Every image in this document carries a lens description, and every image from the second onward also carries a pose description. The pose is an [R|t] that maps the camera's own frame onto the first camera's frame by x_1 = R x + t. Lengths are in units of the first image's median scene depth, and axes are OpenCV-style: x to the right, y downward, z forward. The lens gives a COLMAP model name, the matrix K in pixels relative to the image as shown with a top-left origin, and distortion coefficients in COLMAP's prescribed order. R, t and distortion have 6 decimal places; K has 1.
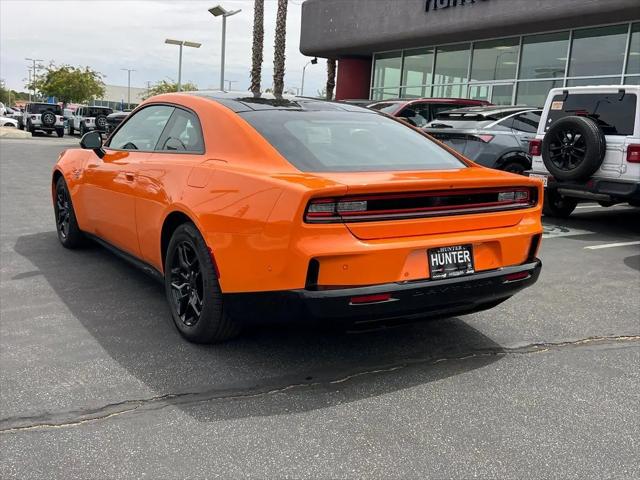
lens RADIAL K [[660.3, 0, 320.0], [0, 660.3, 240.0], [0, 0, 1]] dist [0.010929, -0.010825]
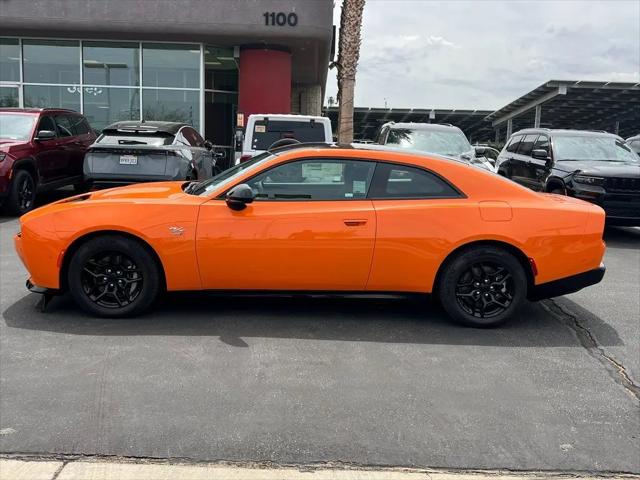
lens RADIAL K [[660.3, 0, 320.0], [0, 660.3, 240.0], [0, 0, 1]] dist [0.010929, -0.010825]
pose [[0.532707, -0.149152, 0.833053, -1.803257], [0.129353, 0.987131, 0.094023, -0.255630], [-0.836356, 0.057671, 0.545145, 0.581783]]
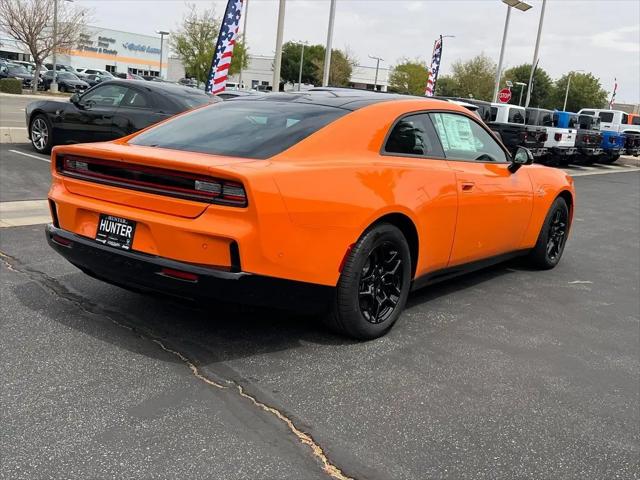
lens RADIAL K [[660.3, 0, 320.0], [0, 660.3, 240.0], [0, 0, 1]] dist [0.010929, -0.010825]
pose [[0.337530, 0.171734, -0.925517, 1.240237], [-0.225500, 0.969339, 0.097627, -0.125489], [0.913906, 0.175752, 0.365907, 0.895941]]
